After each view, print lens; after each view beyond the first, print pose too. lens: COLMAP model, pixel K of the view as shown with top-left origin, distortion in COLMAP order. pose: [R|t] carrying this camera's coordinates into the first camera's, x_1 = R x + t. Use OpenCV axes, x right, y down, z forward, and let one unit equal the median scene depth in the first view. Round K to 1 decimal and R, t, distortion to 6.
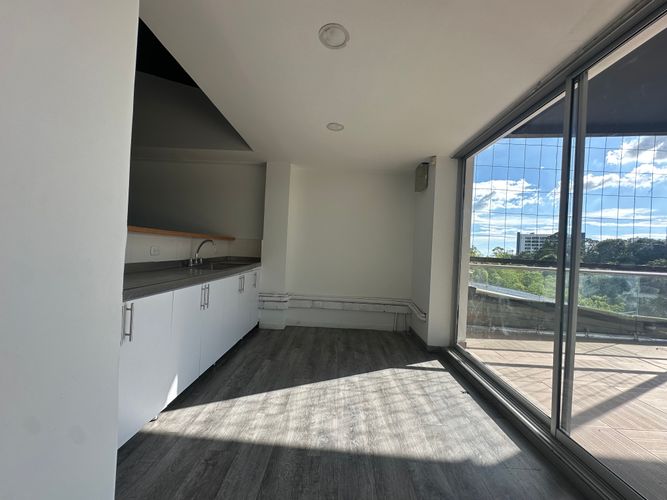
lens RADIAL K [[266.1, 0, 333.8], [0, 266.1, 248.9], [0, 0, 1]] dist [-0.001466, 0.000209]
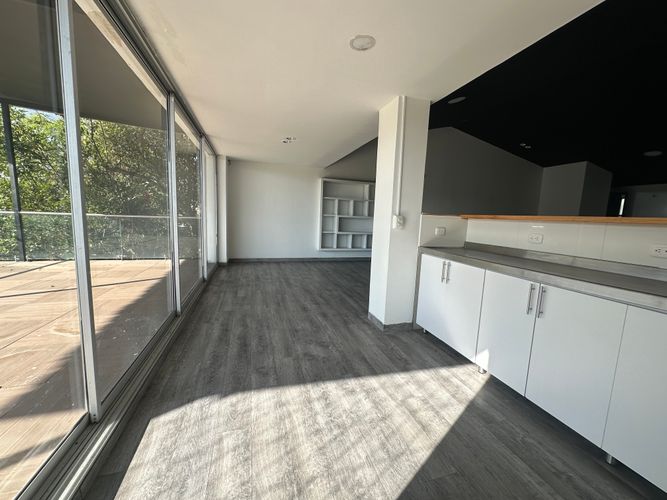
lens RADIAL K [[266.1, 0, 333.8], [0, 266.1, 248.9], [0, 0, 1]] dist [-0.001466, 0.000209]
pose [[-0.946285, -0.047405, -0.319838, 0.324976], [-0.085200, 0.990792, 0.105226, 0.002880], [0.311905, 0.126824, -0.941611, 1.557010]]
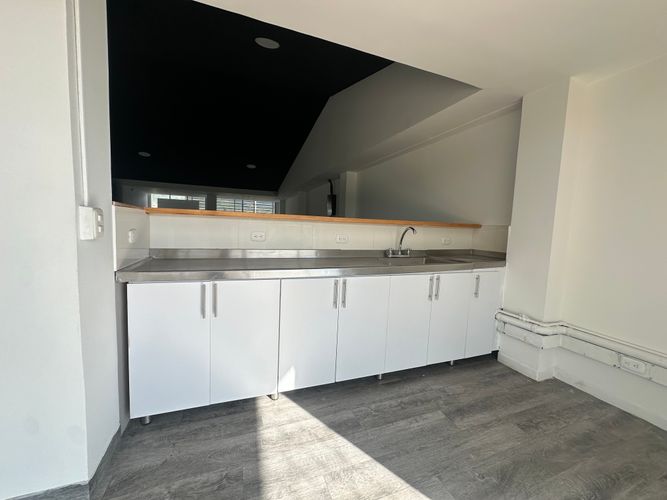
lens RADIAL K [[266.1, 0, 333.8], [0, 266.1, 248.9], [0, 0, 1]] dist [-0.001466, 0.000209]
pose [[0.376123, 0.047104, -0.925372, 0.293303], [-0.019250, 0.998889, 0.043022, 0.002152], [0.926370, 0.001632, 0.376612, 0.679989]]
